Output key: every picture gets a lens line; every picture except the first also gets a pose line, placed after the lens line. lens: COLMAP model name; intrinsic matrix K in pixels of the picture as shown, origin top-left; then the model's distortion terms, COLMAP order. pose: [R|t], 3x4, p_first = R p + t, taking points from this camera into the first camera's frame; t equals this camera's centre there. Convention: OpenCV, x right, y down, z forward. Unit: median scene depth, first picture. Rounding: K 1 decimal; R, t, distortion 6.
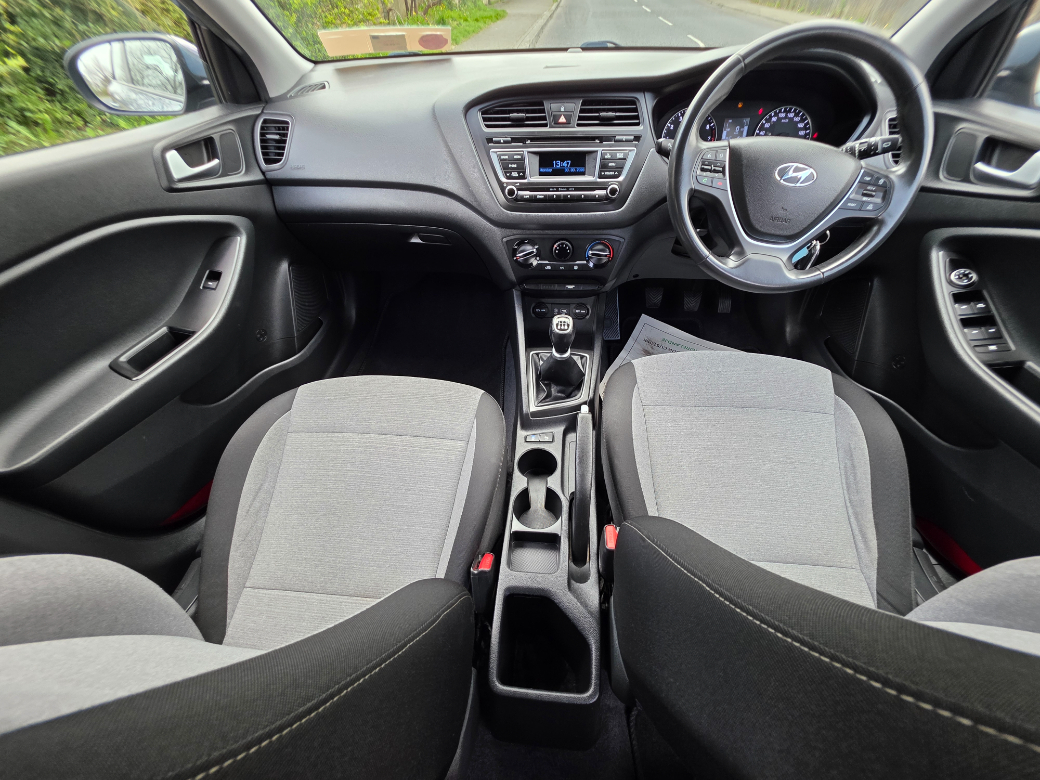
lens RADIAL K [[416.1, 0, 521.8], [0, 416.1, 387.4], [0, 0, 1]] dist [0.000179, -0.000072]
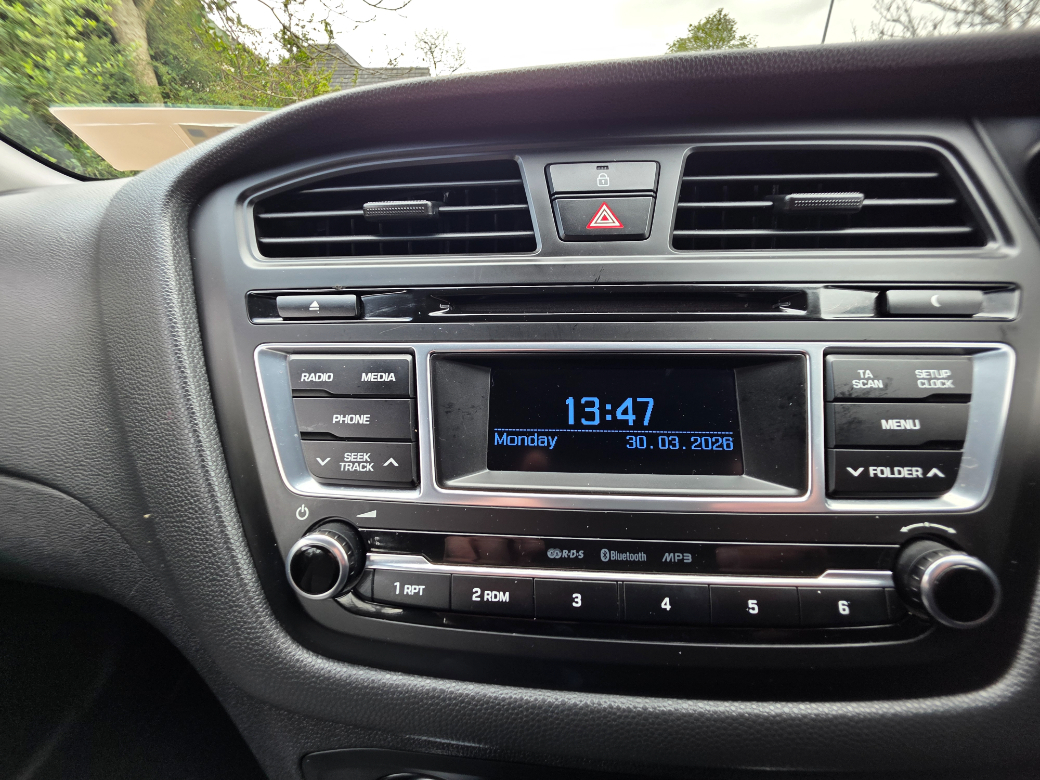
lens RADIAL K [[416.1, 0, 521.8], [0, 416.1, 387.4], [0, 0, 1]] dist [0.000179, -0.000072]
pose [[0.999772, 0.011145, -0.018213, 0.059471], [-0.017101, 0.928687, -0.370470, -0.479106], [0.012785, 0.370697, 0.928666, 0.822013]]
